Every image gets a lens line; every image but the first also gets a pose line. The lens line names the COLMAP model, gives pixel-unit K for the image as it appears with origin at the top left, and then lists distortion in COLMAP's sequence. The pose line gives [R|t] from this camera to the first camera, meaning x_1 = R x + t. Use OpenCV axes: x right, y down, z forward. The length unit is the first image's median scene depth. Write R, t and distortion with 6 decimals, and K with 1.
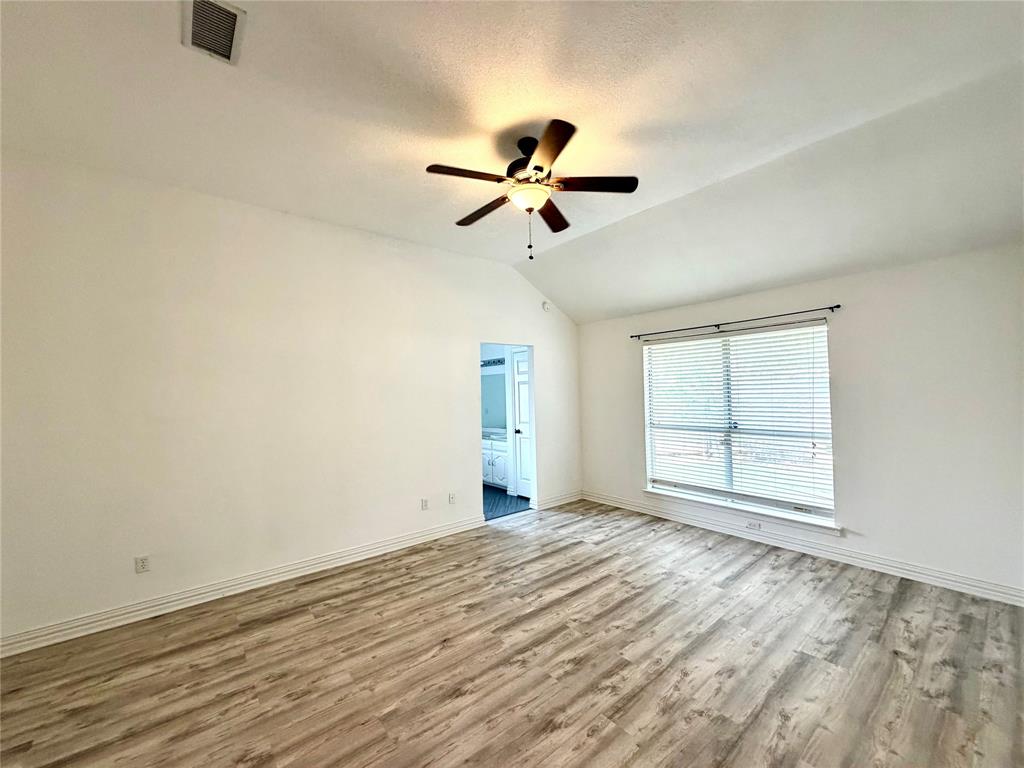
lens RADIAL K [[409.0, 0, 510.6], [0, 409.0, 383.6], [0, 0, 1]] dist [0.000773, -0.000141]
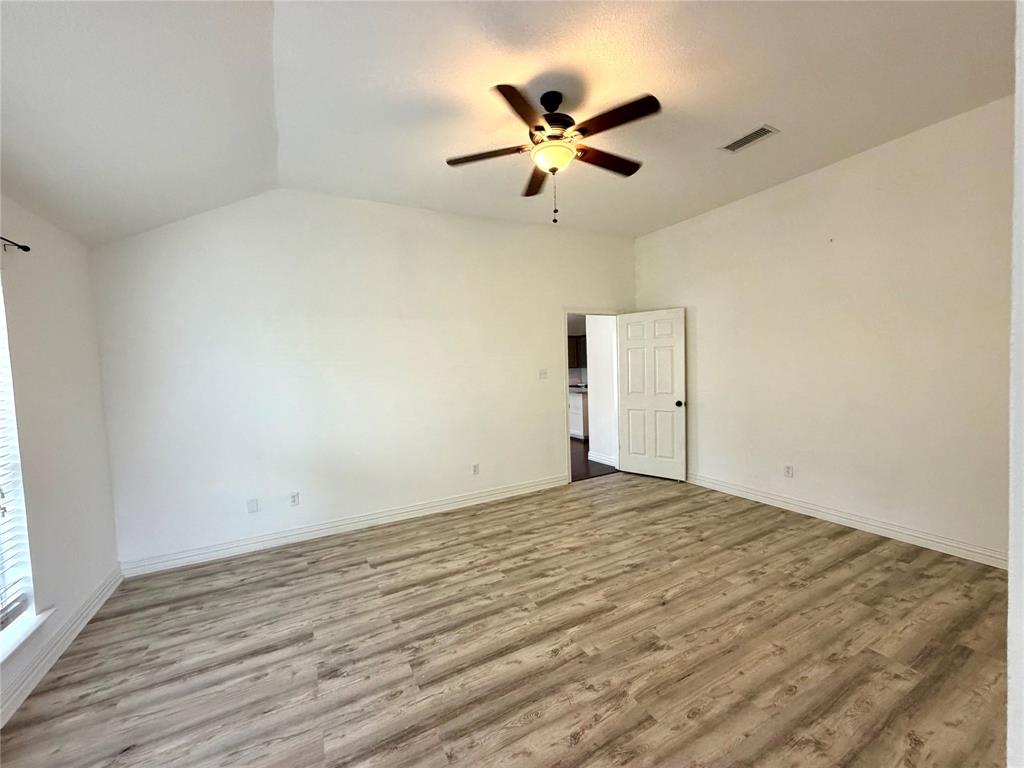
lens RADIAL K [[409.0, 0, 510.6], [0, 409.0, 383.6], [0, 0, 1]] dist [0.000773, -0.000141]
pose [[-0.980275, 0.050540, 0.191069, -0.011863], [0.054946, 0.998330, 0.017830, 0.052958], [-0.189849, 0.027976, -0.981415, 1.934906]]
